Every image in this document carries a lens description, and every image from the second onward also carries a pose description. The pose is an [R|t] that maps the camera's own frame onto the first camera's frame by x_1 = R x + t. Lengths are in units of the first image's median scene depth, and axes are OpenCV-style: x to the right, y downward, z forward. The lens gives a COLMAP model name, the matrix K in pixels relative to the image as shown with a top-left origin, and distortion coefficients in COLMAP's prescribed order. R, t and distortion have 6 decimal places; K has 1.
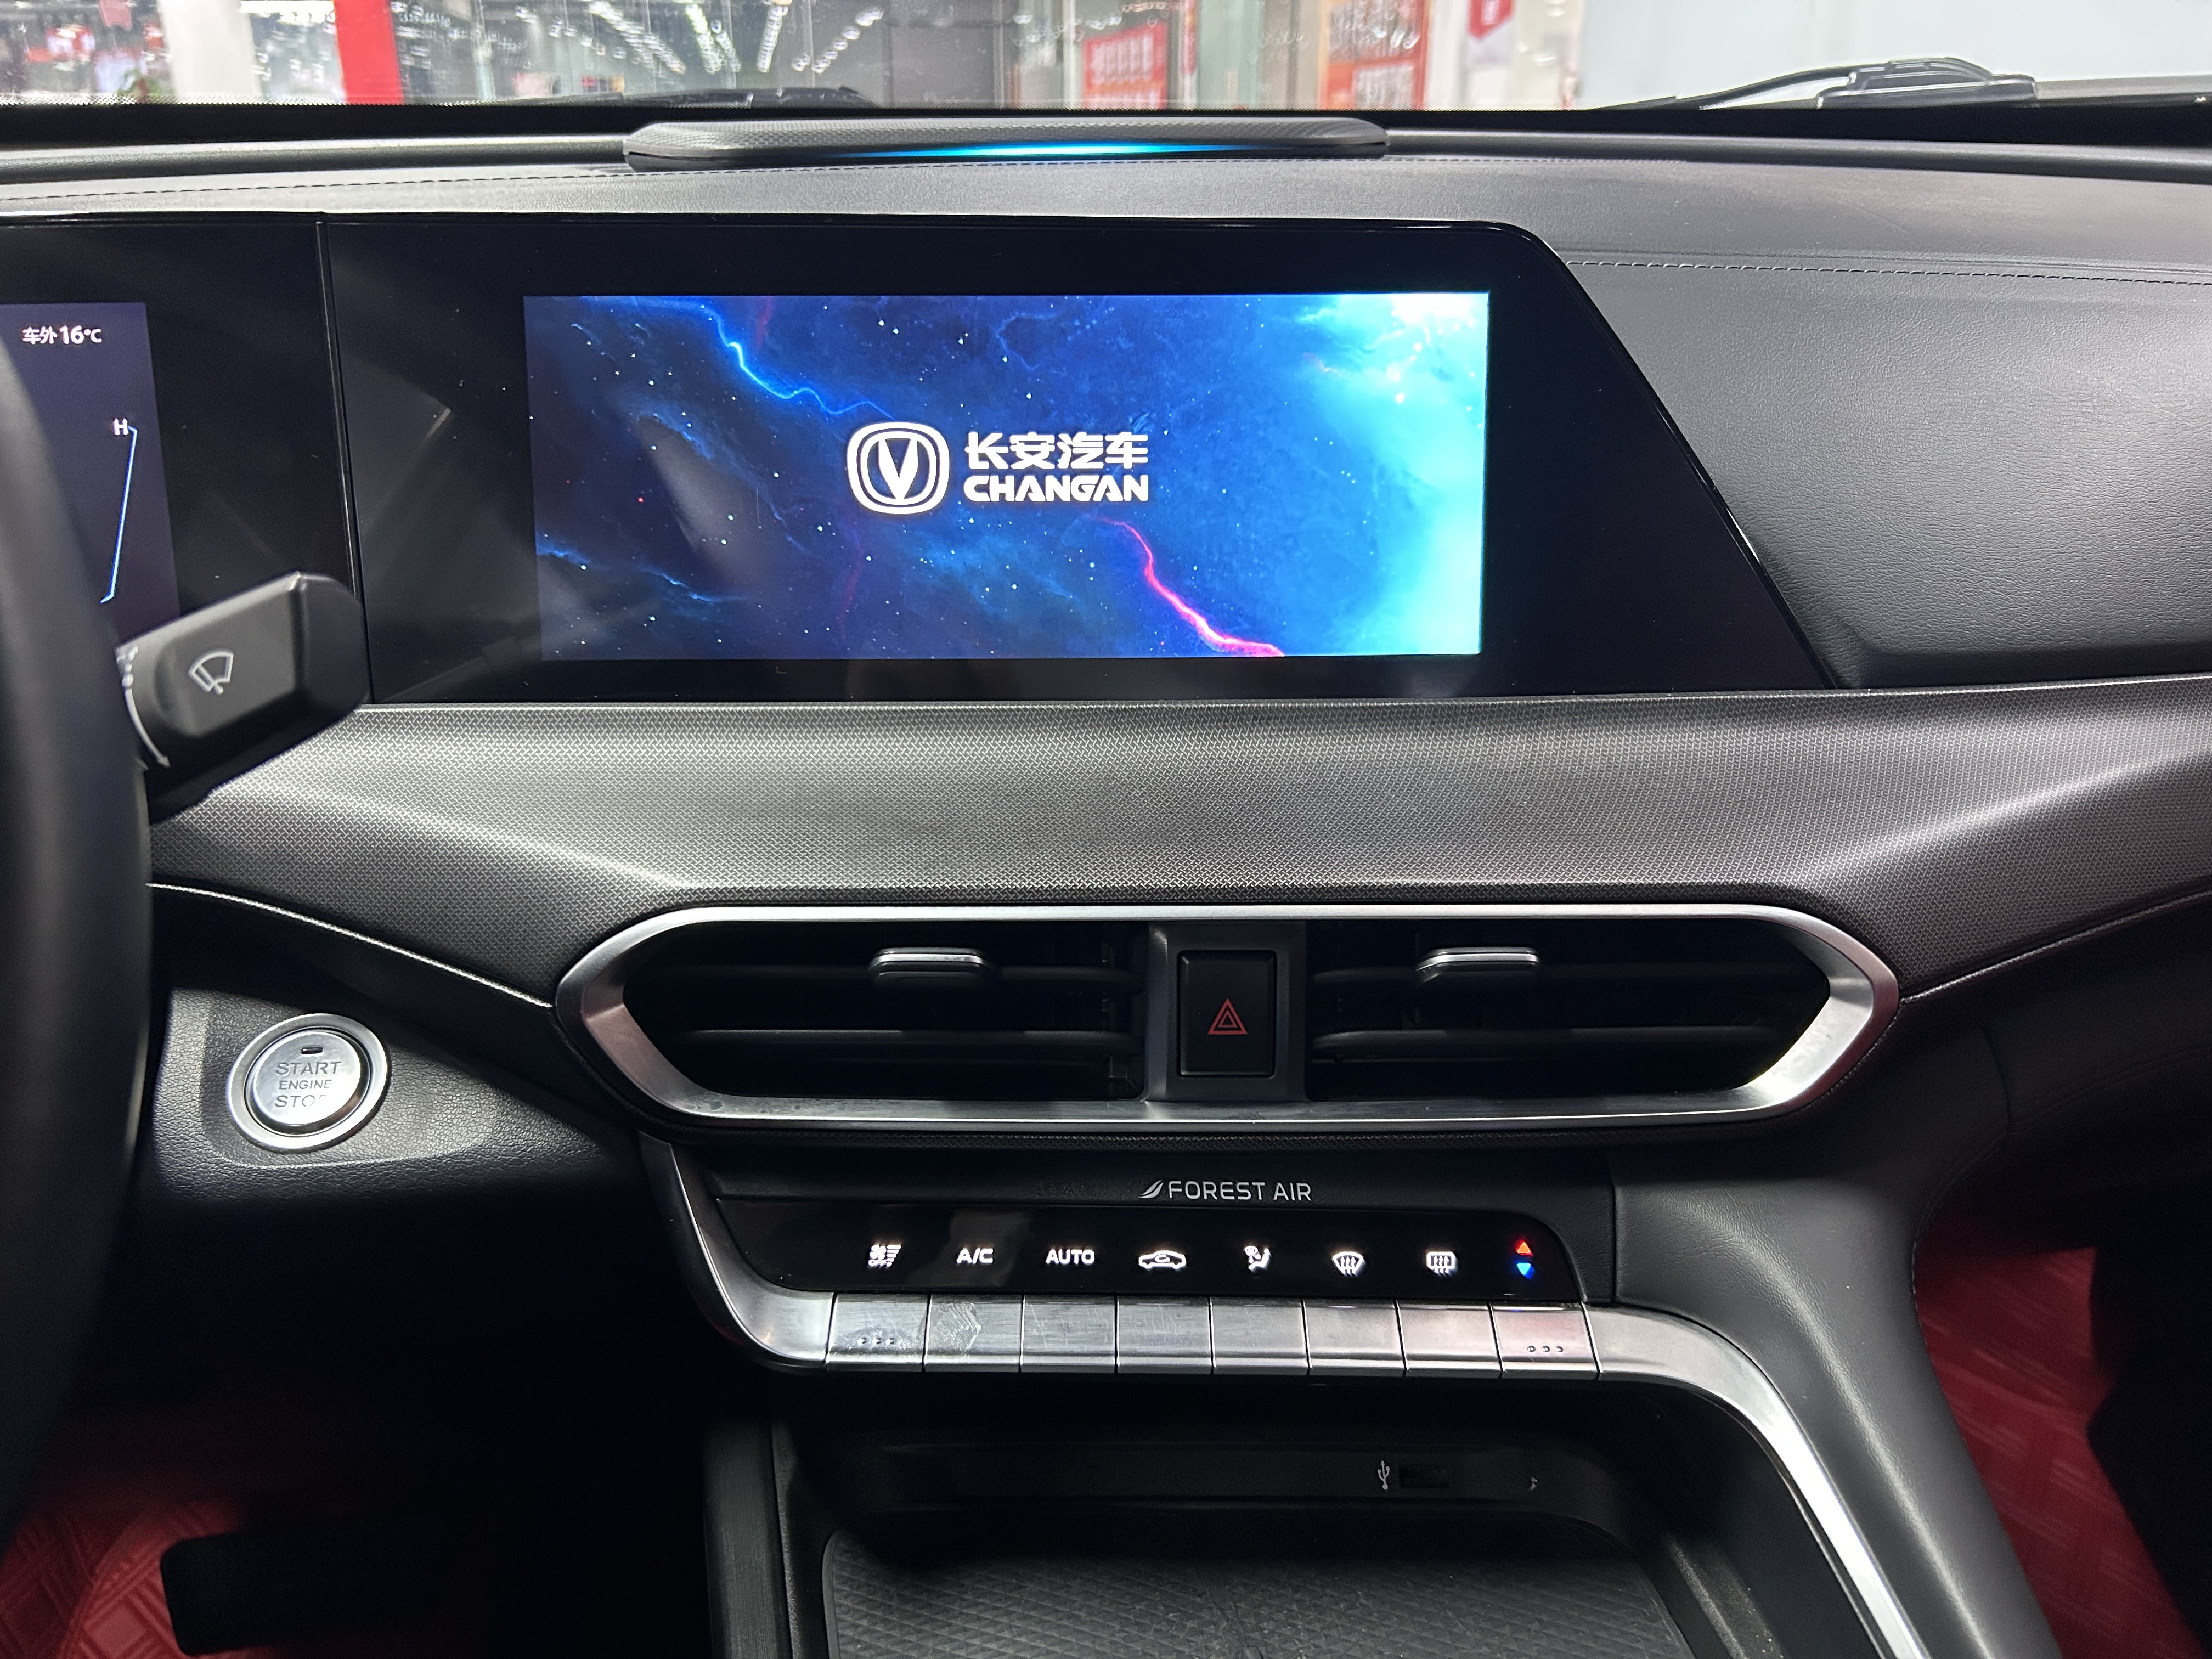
lens RADIAL K [[1685.1, 0, 1102.0], [0, 1685.1, 812.1], [0, 0, 1]] dist [0.039299, -0.041434]
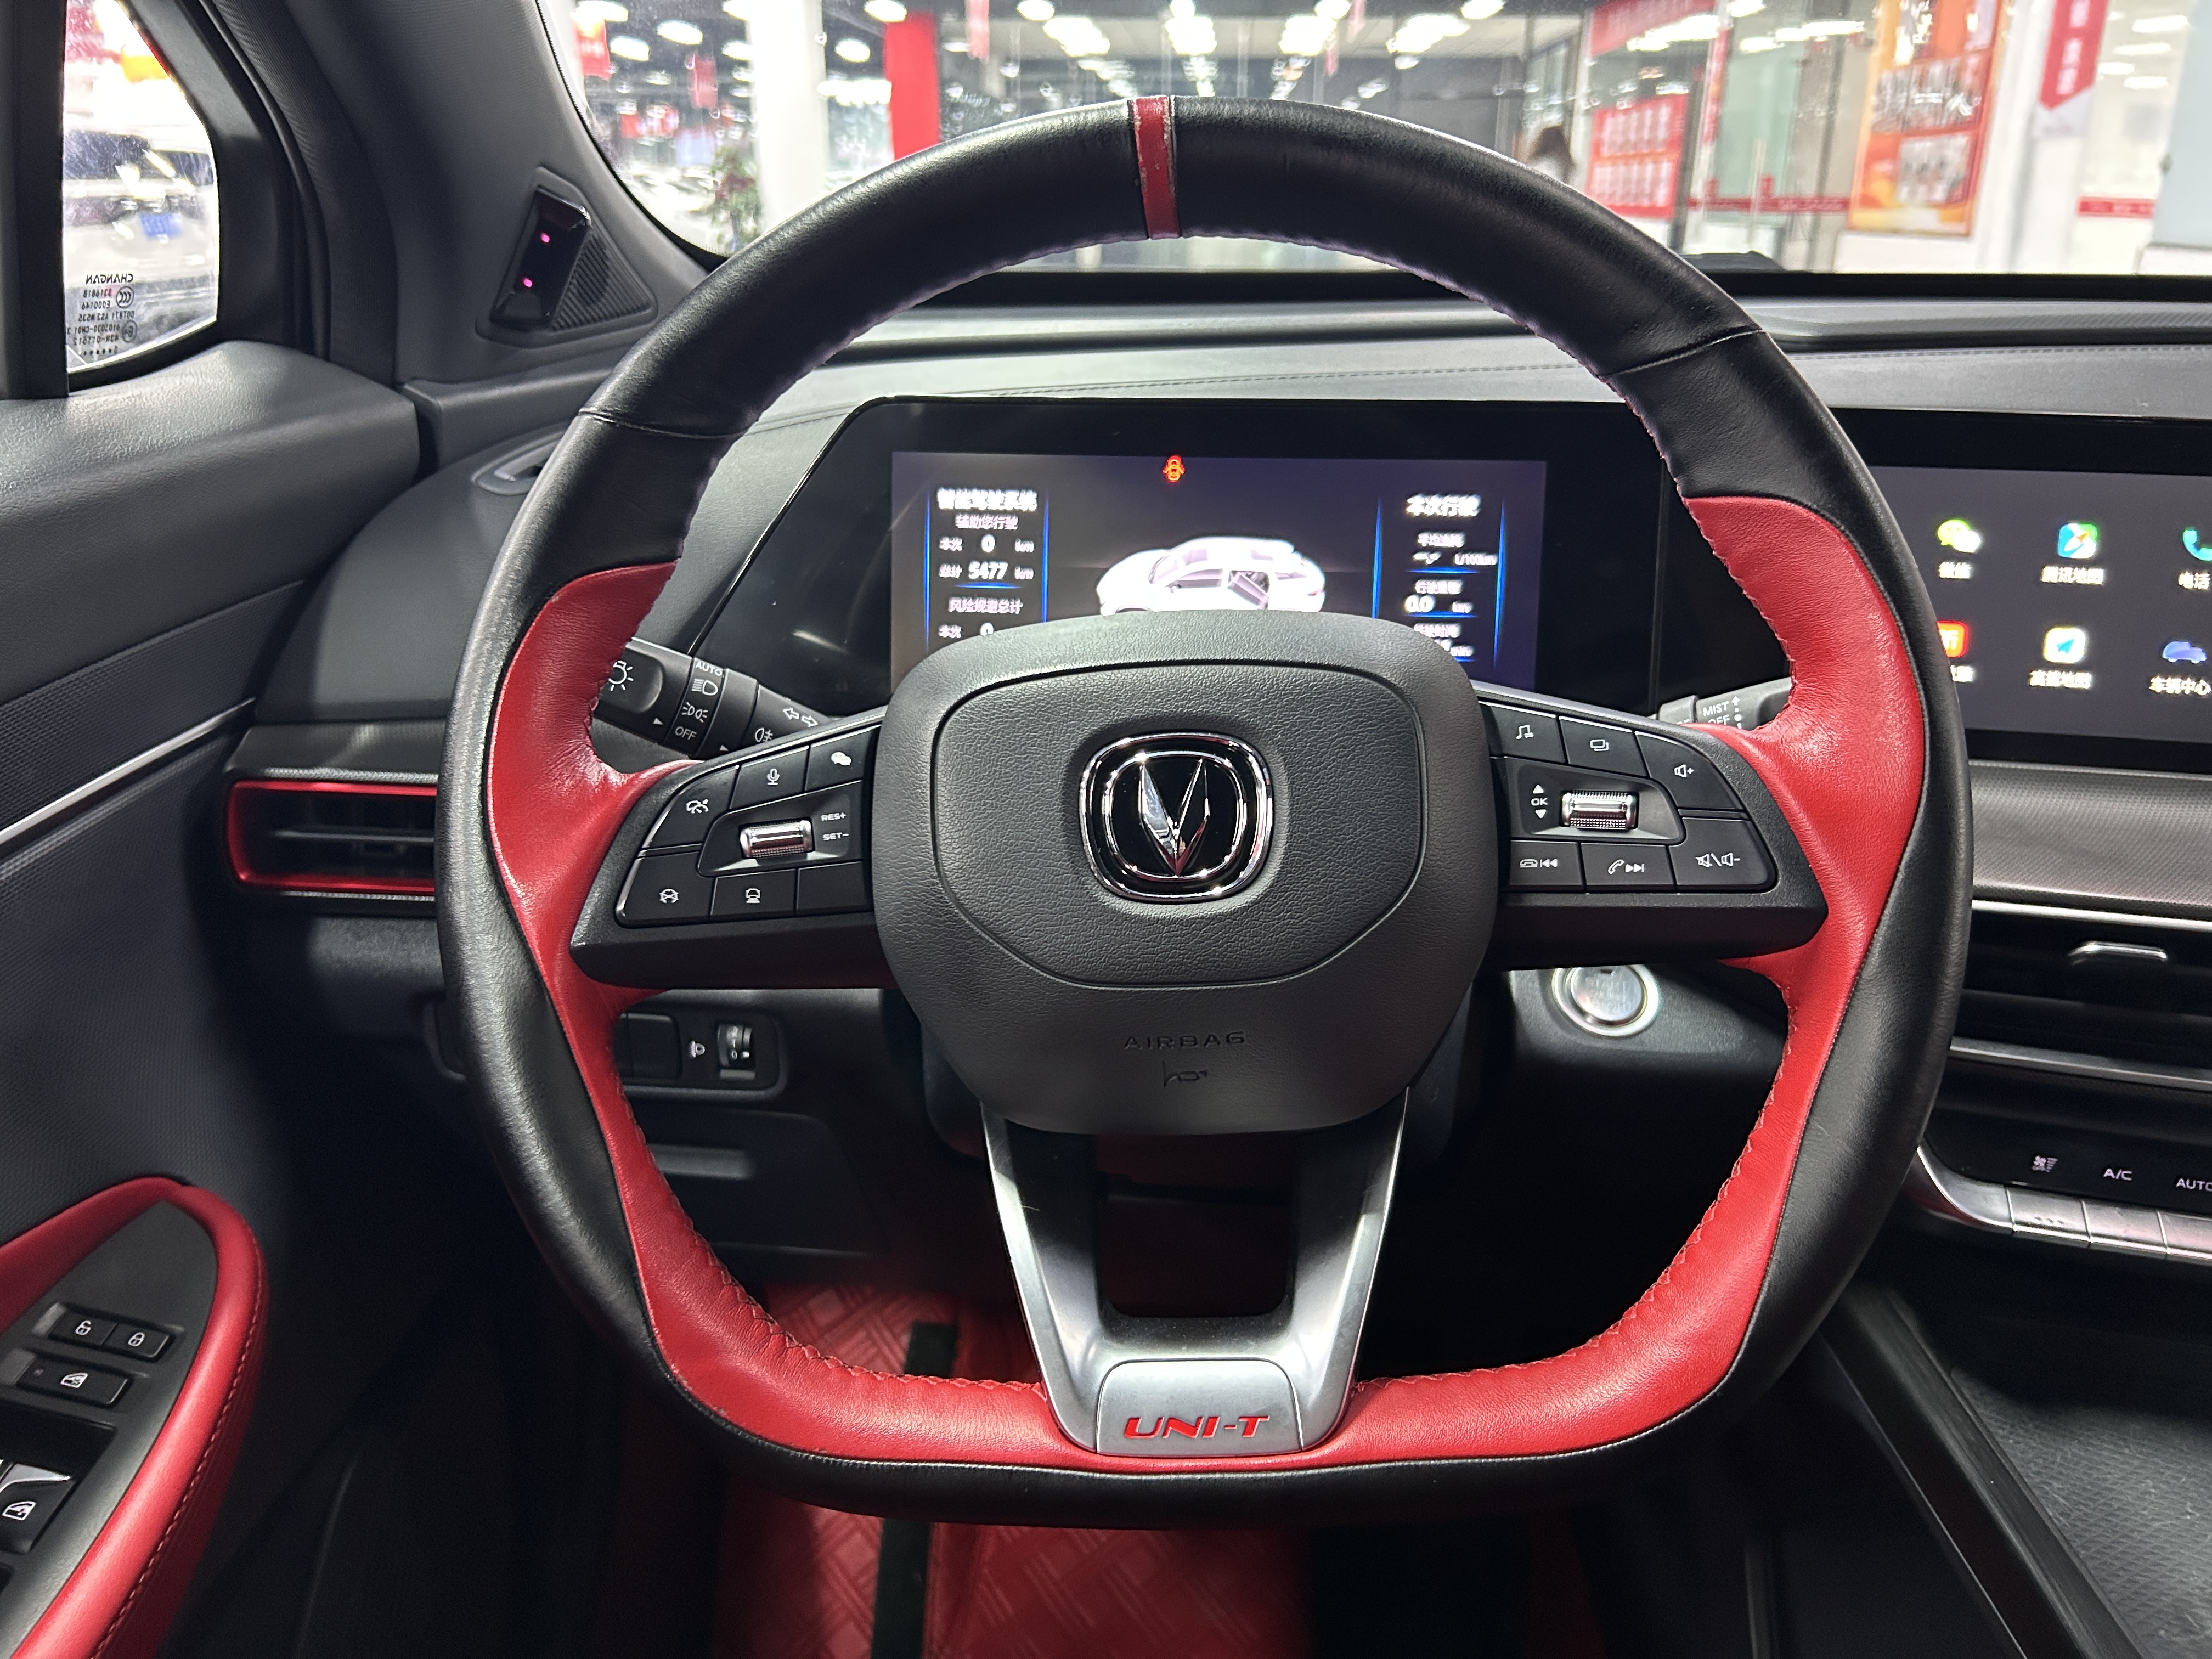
lens RADIAL K [[1685.1, 0, 1105.5], [0, 1685.1, 831.7], [0, 0, 1]] dist [0.039299, -0.041434]
pose [[0.967306, 0.090483, -0.236920, -0.552387], [-0.095886, 0.995328, -0.011355, 0.077592], [0.234786, 0.033701, 0.971463, -0.531254]]
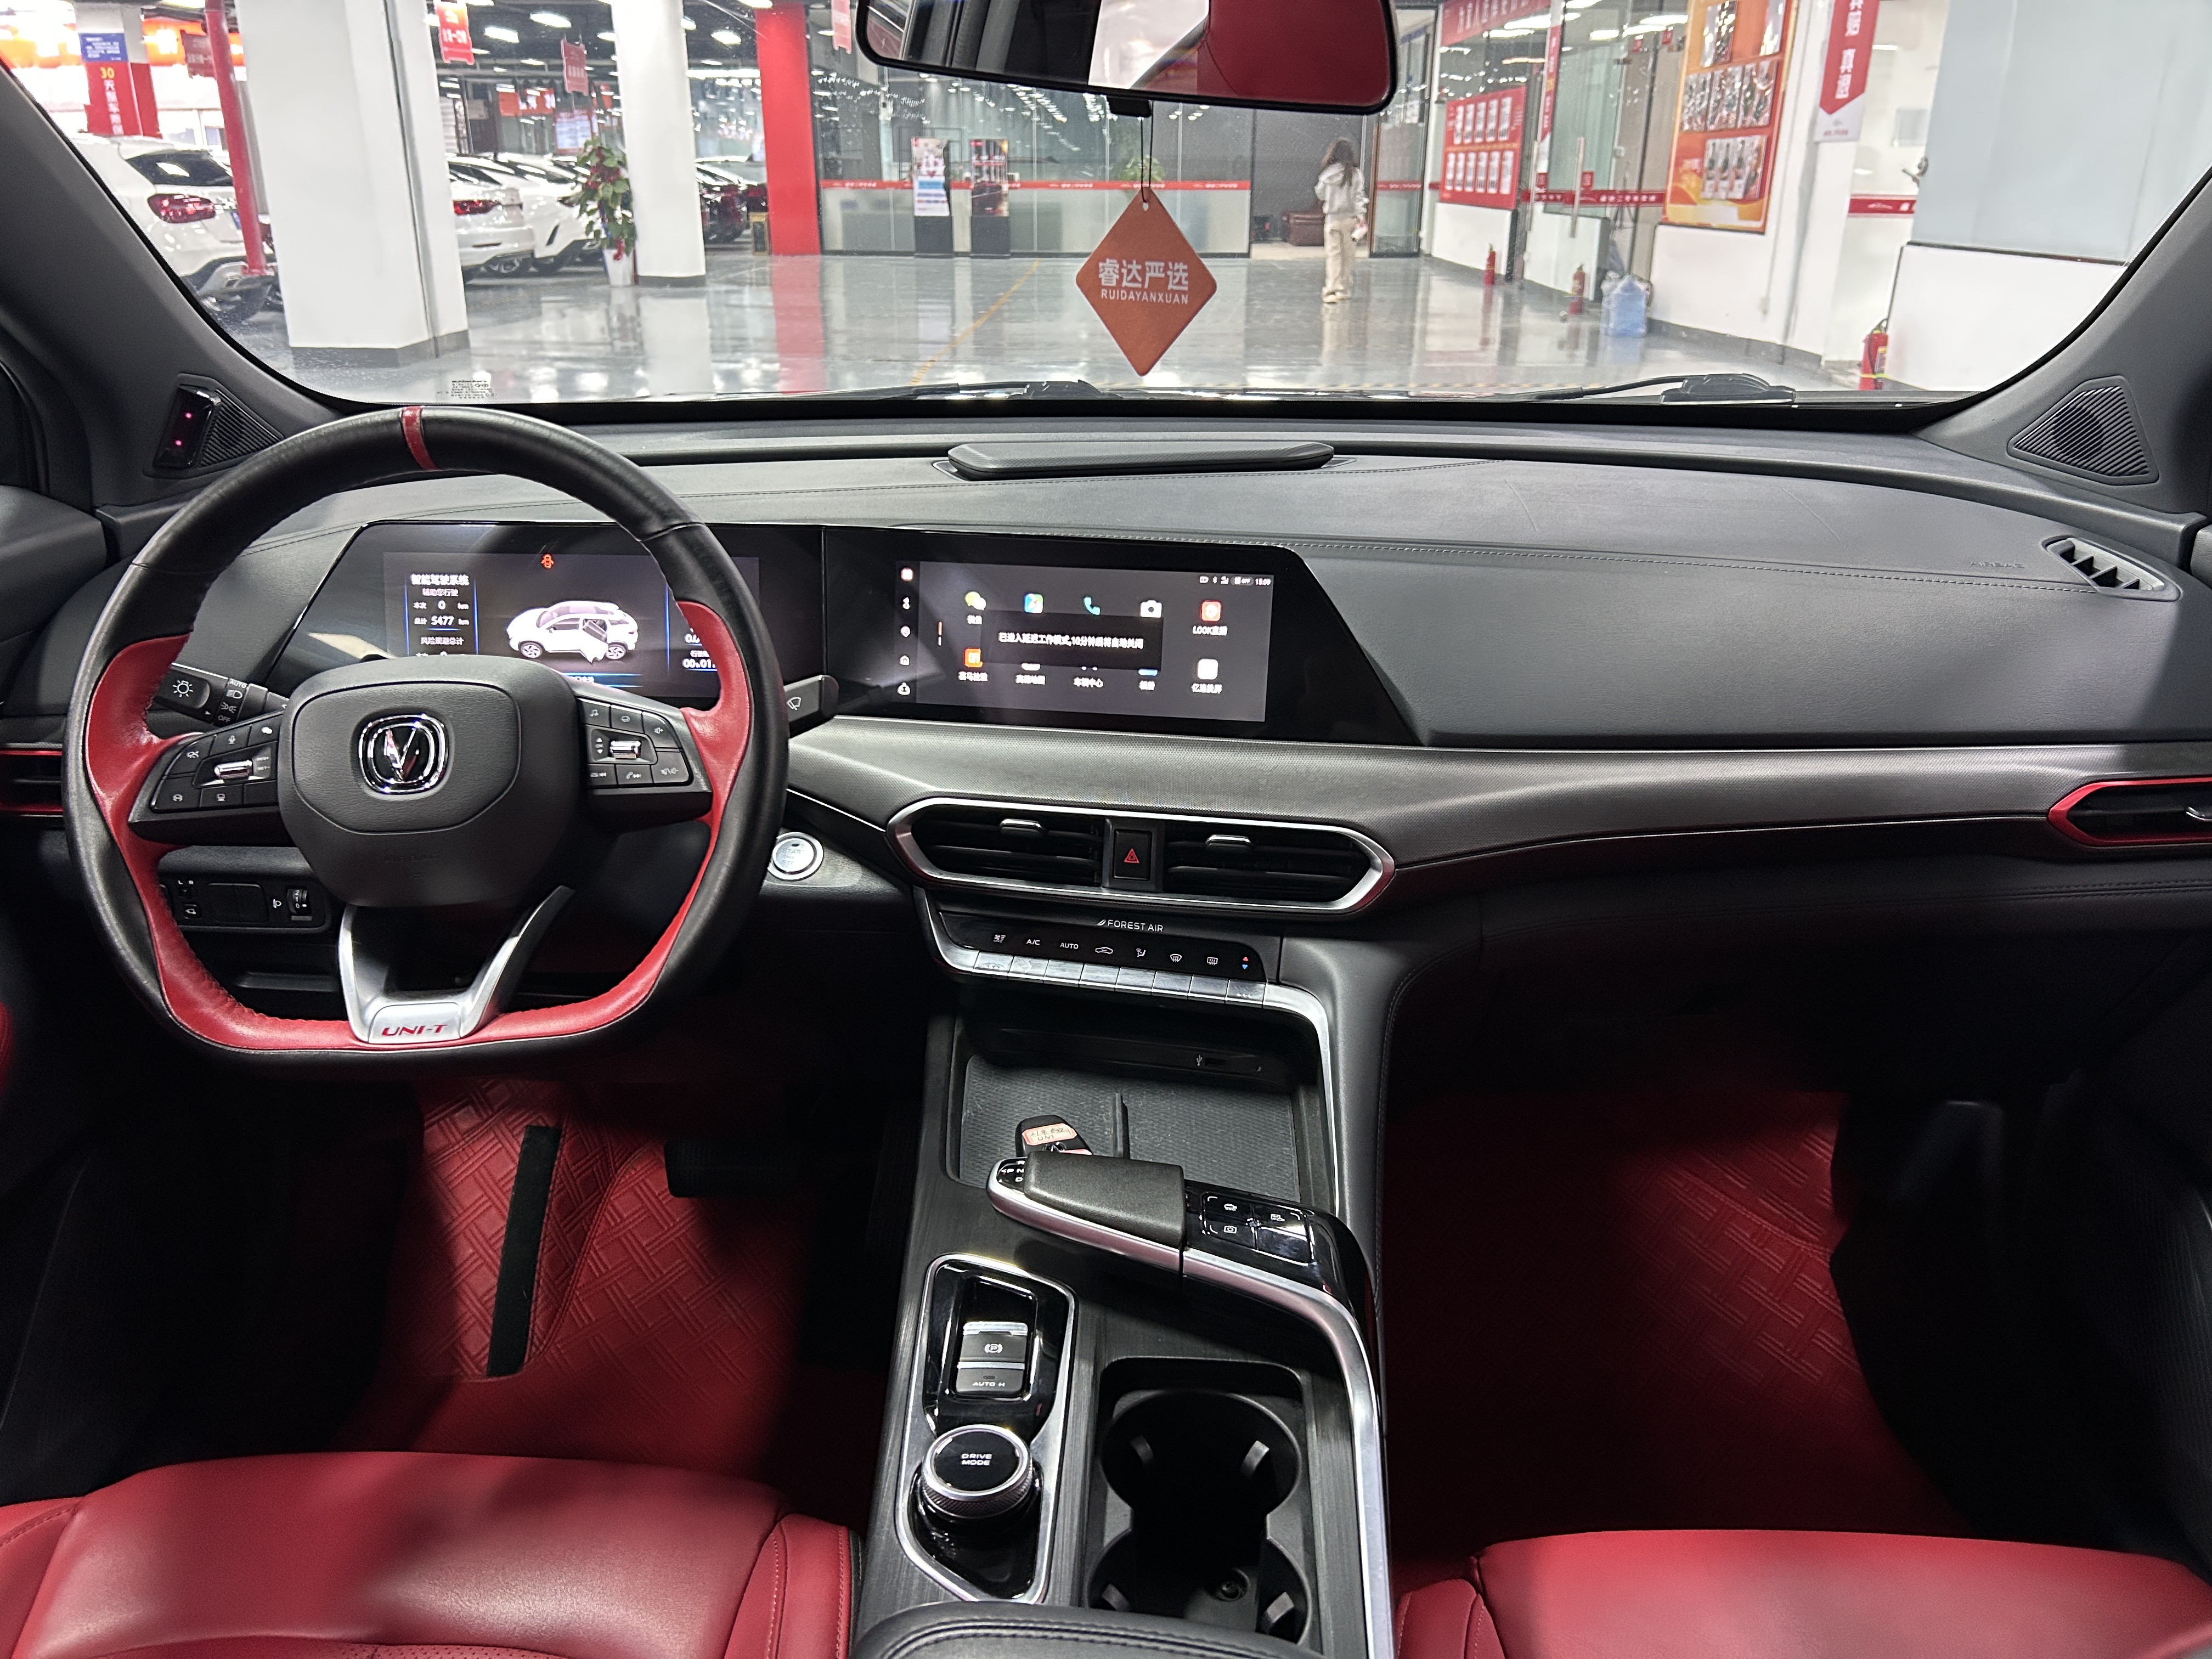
lens RADIAL K [[1685.1, 0, 1099.6], [0, 1685.1, 835.2], [0, 0, 1]] dist [0.039299, -0.041434]
pose [[0.978786, 0.075480, -0.190475, 0.487158], [-0.076774, 0.997048, 0.000585, 0.087015], [0.189957, 0.014051, 0.981692, -1.464335]]
